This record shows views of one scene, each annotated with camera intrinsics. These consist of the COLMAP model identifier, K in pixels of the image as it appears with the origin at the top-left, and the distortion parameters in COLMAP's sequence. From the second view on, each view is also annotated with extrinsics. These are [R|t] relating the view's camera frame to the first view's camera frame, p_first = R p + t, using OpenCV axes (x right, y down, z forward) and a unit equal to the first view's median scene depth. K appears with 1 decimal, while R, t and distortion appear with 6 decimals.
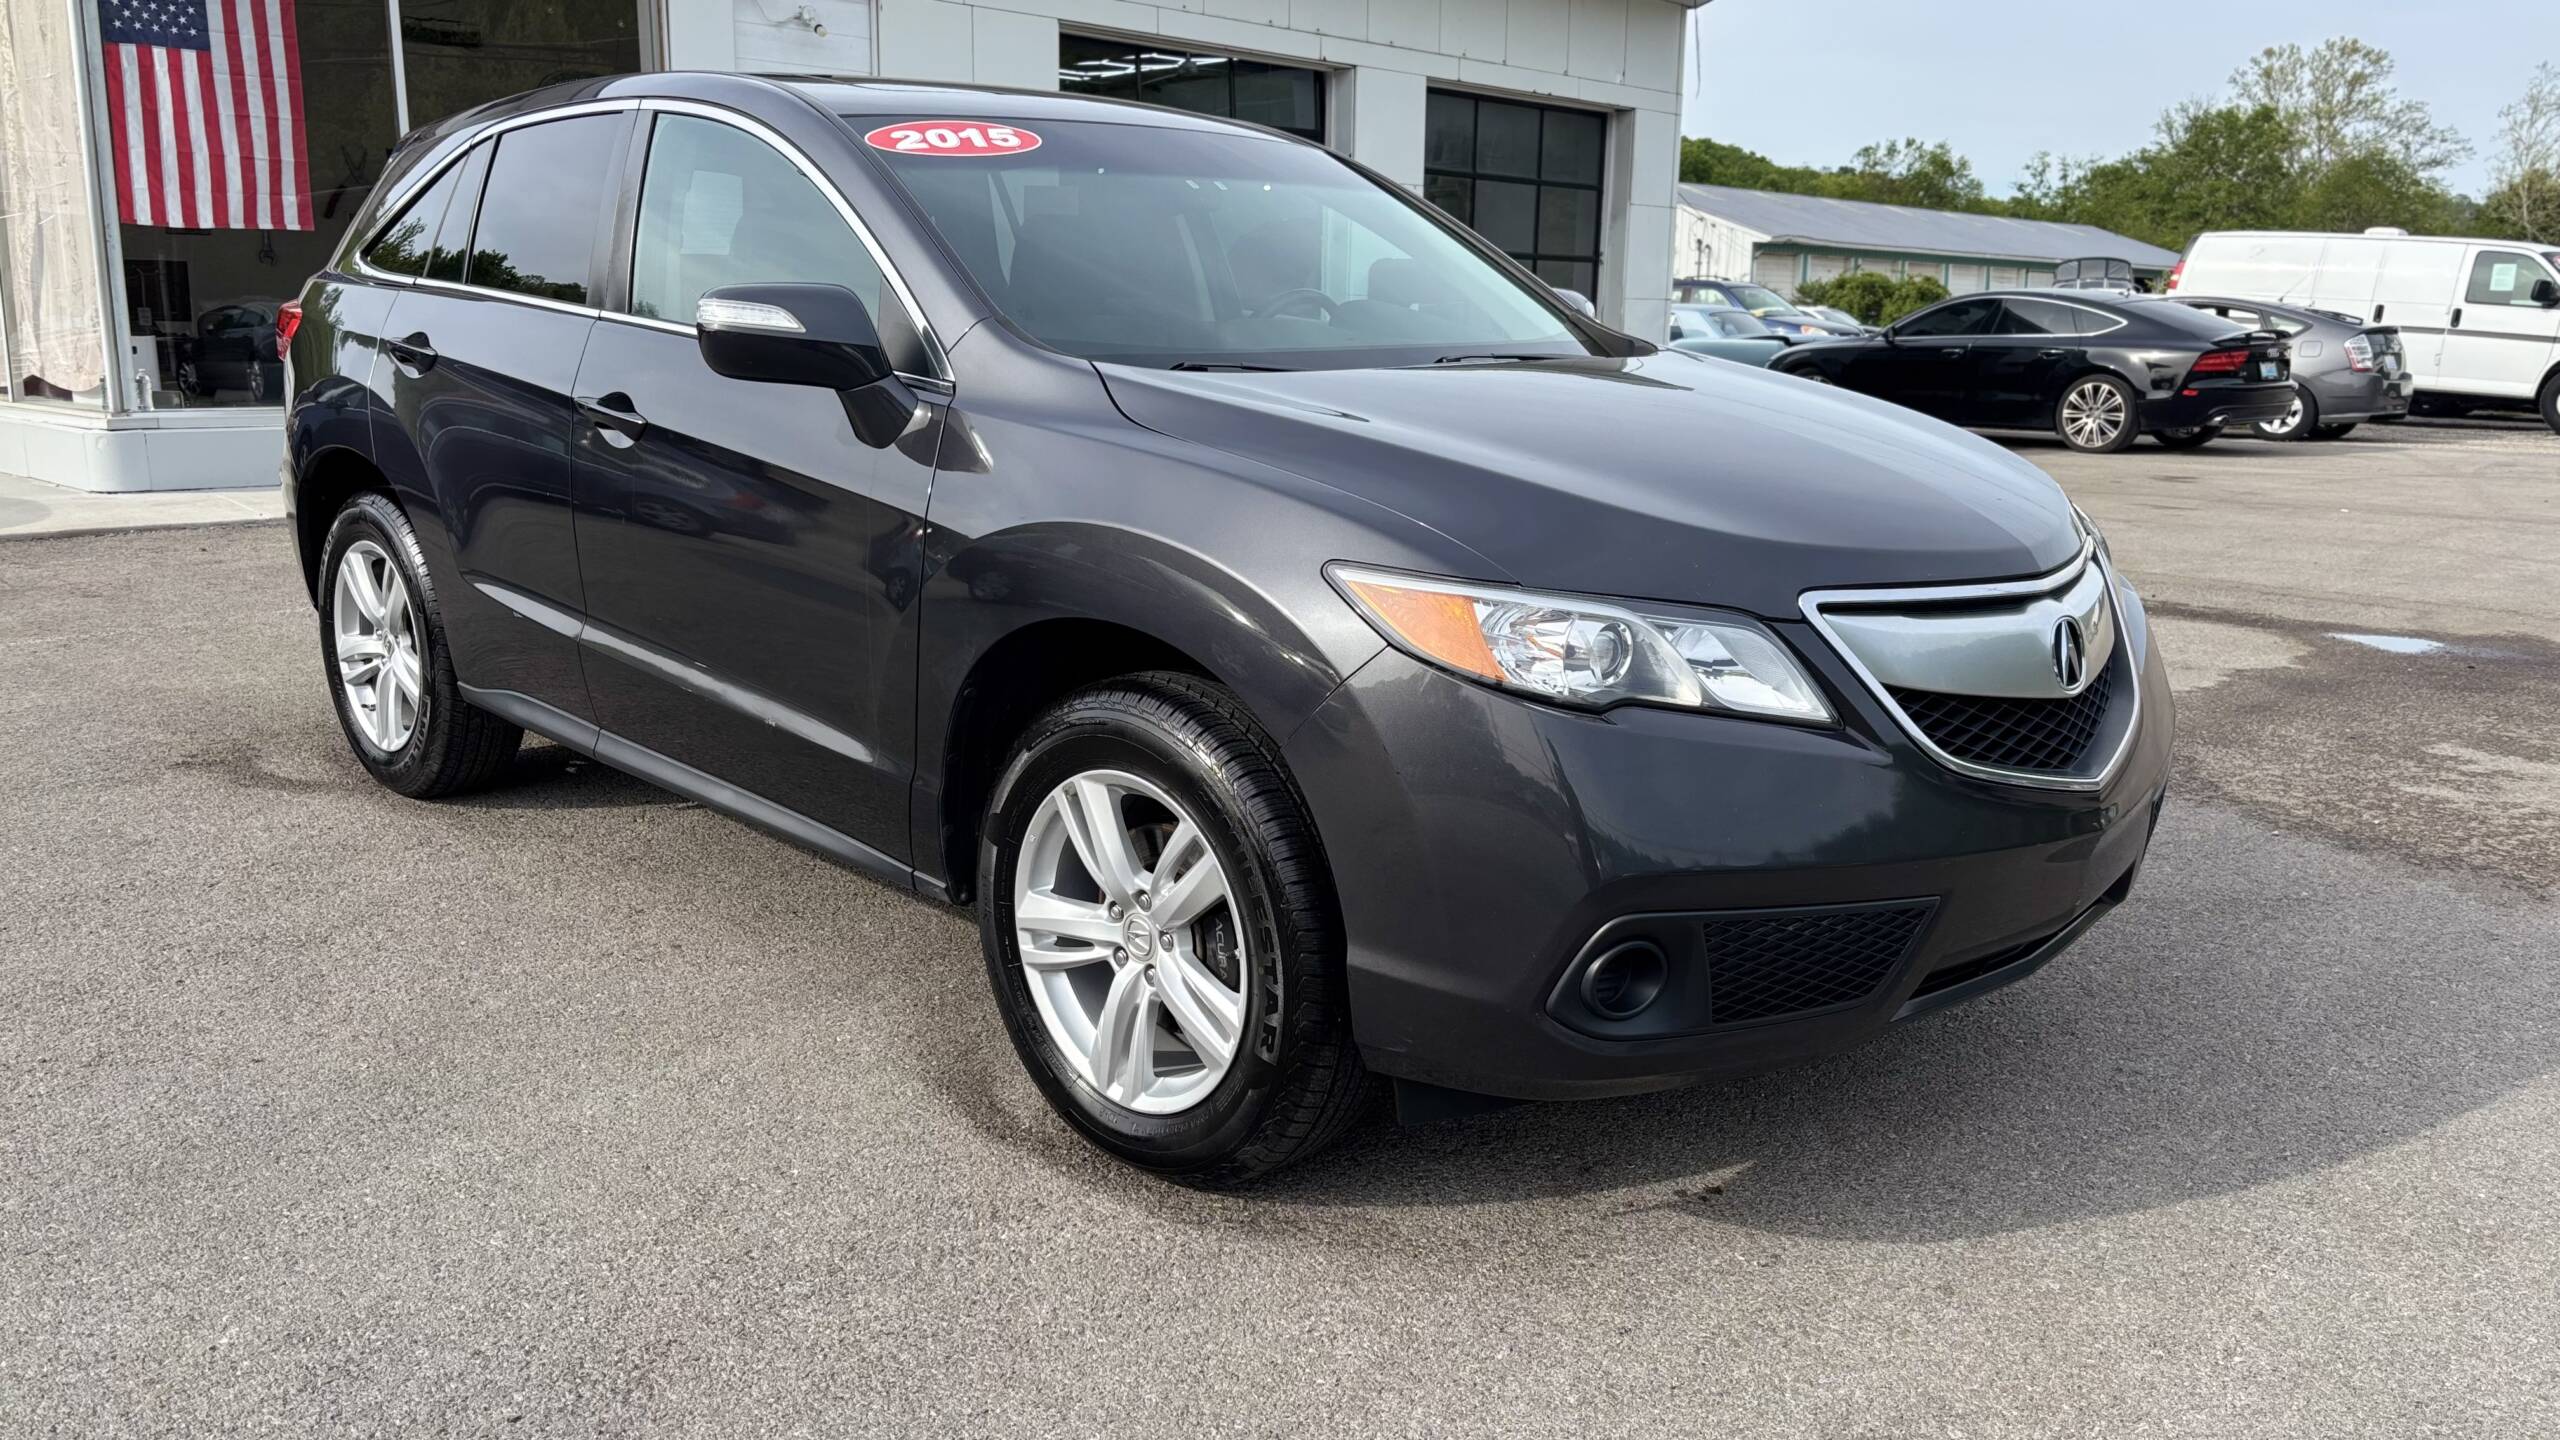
lens RADIAL K [[2000.5, 0, 1280.0], [0, 2000.5, 720.0], [0, 0, 1]] dist [0.013559, 0.001627]
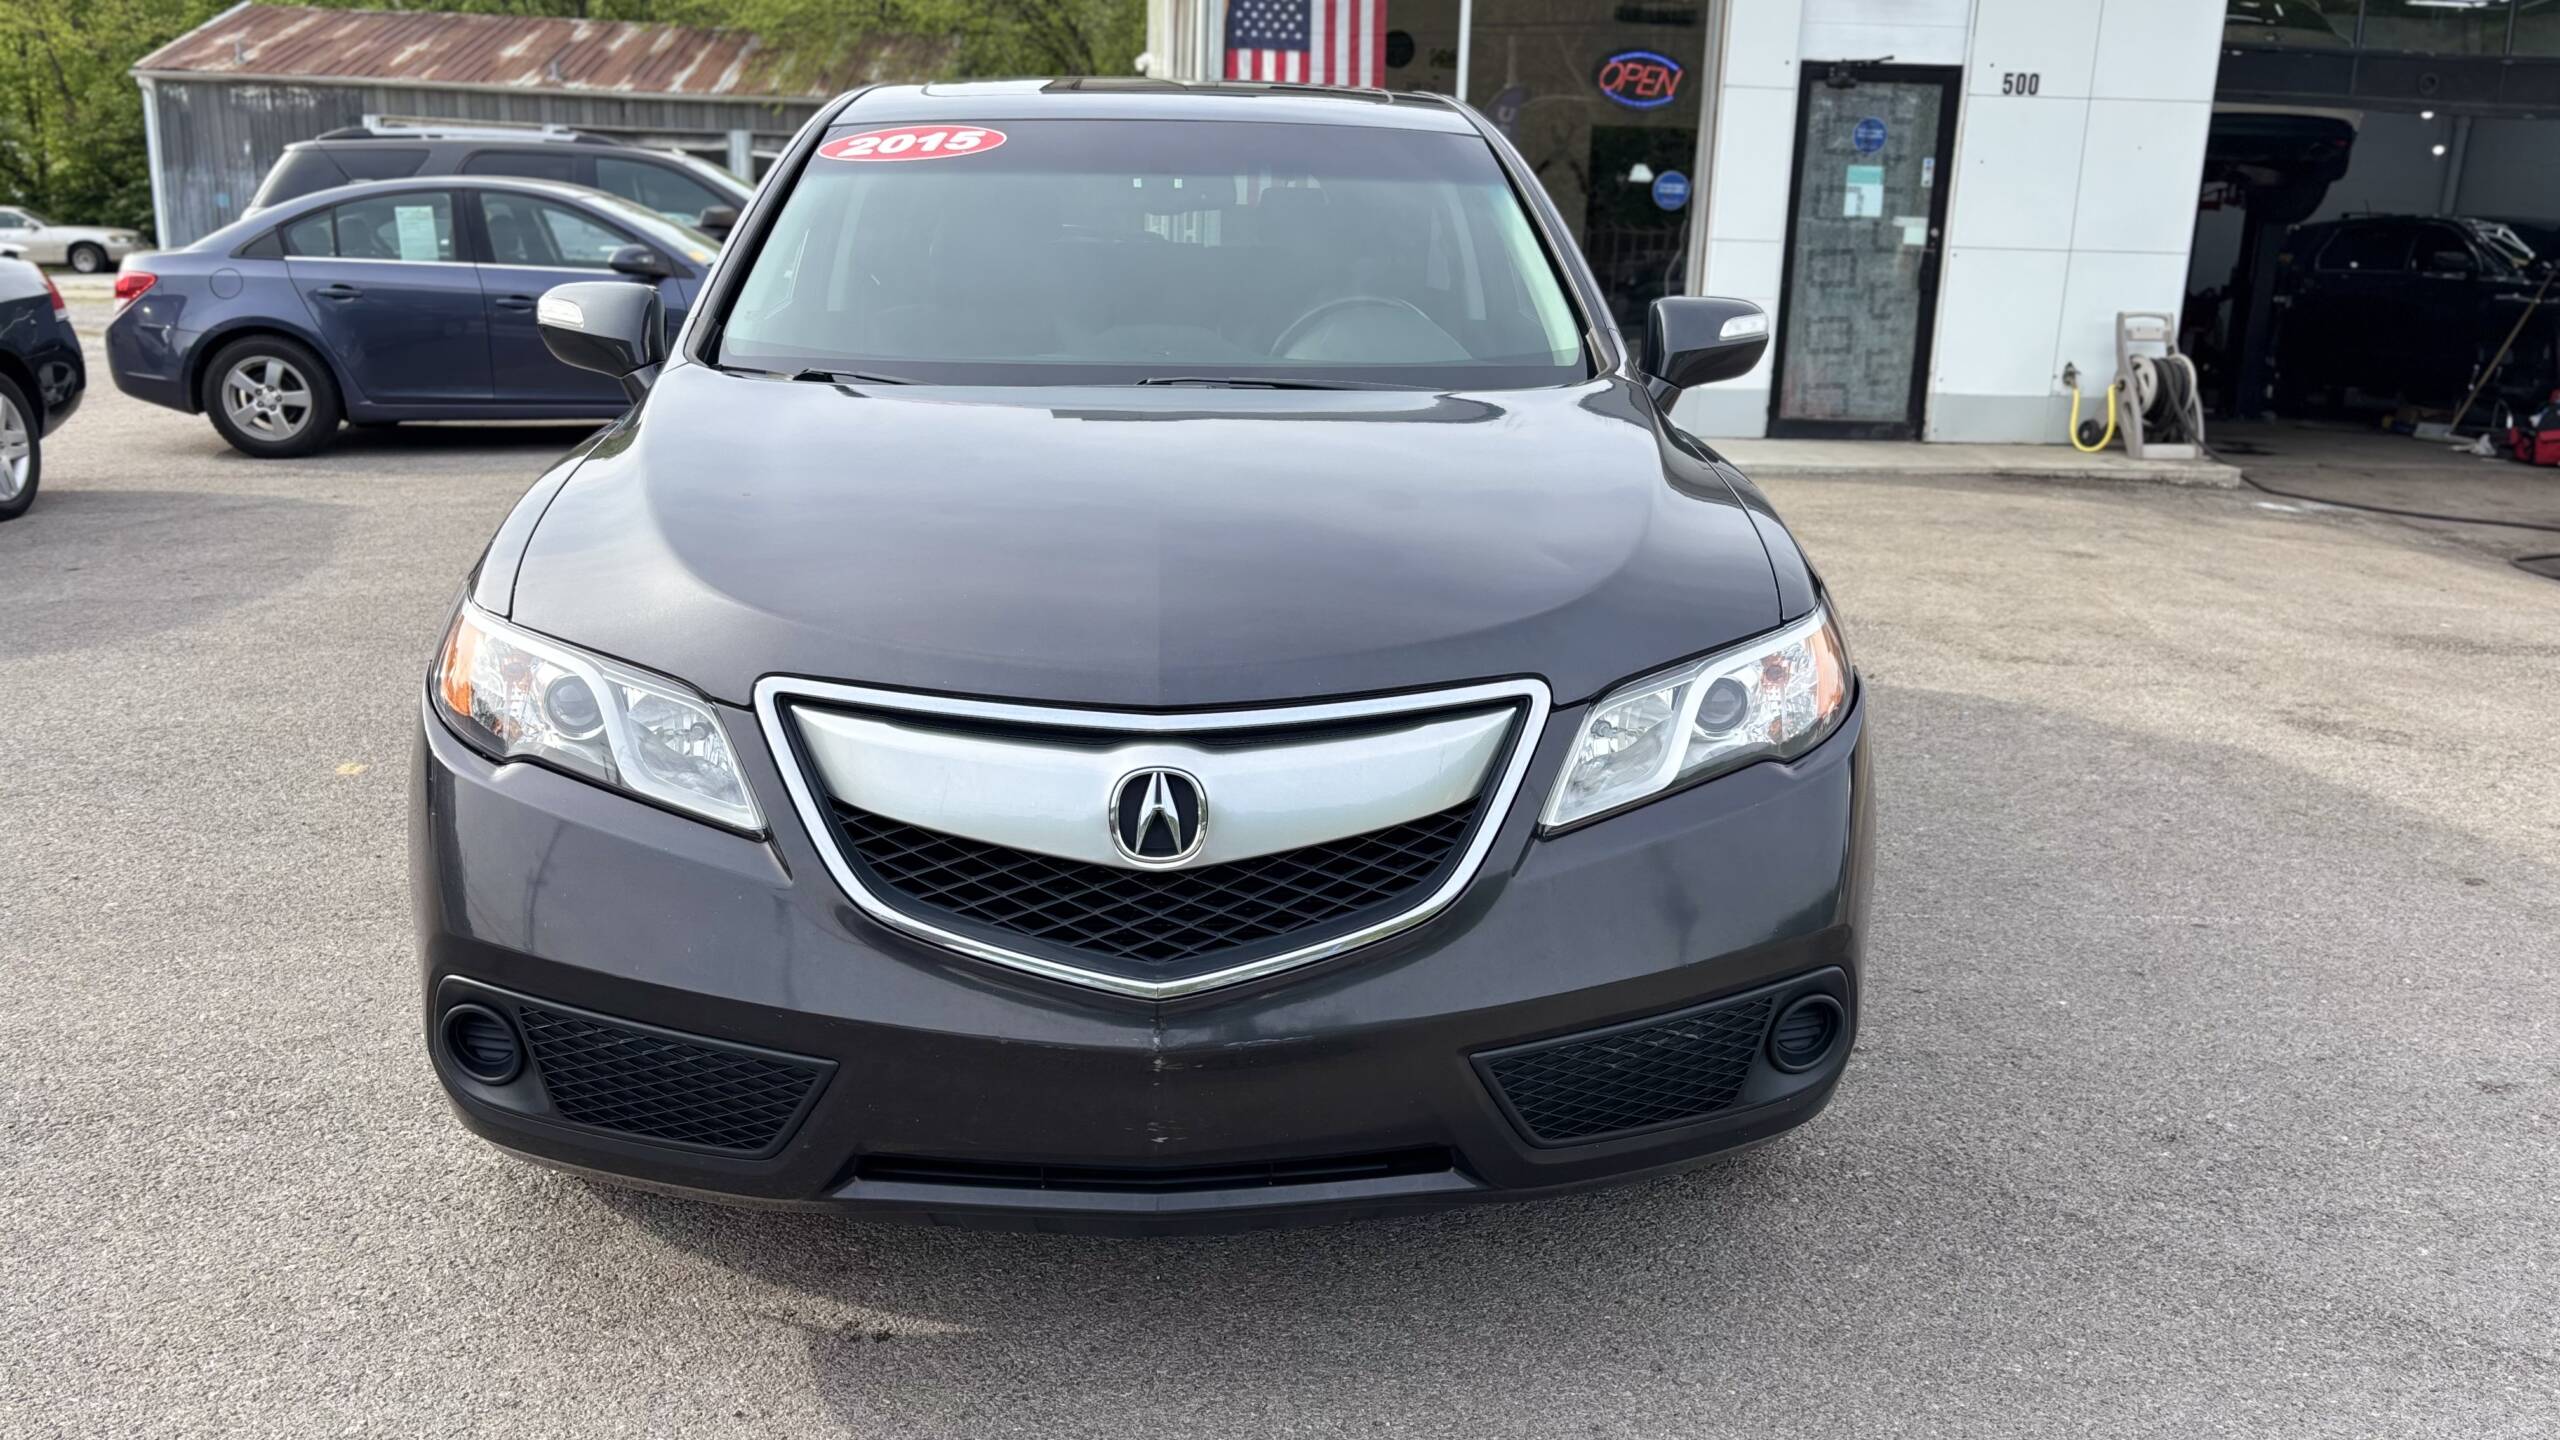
lens RADIAL K [[2016.5, 0, 1280.0], [0, 2016.5, 720.0], [0, 0, 1]] dist [0.082489, -0.100980]
pose [[0.741656, 0.173373, -0.647988, 0.362766], [-0.165470, 0.983454, 0.073740, -0.053090], [0.650051, 0.052533, 0.758072, 0.170812]]
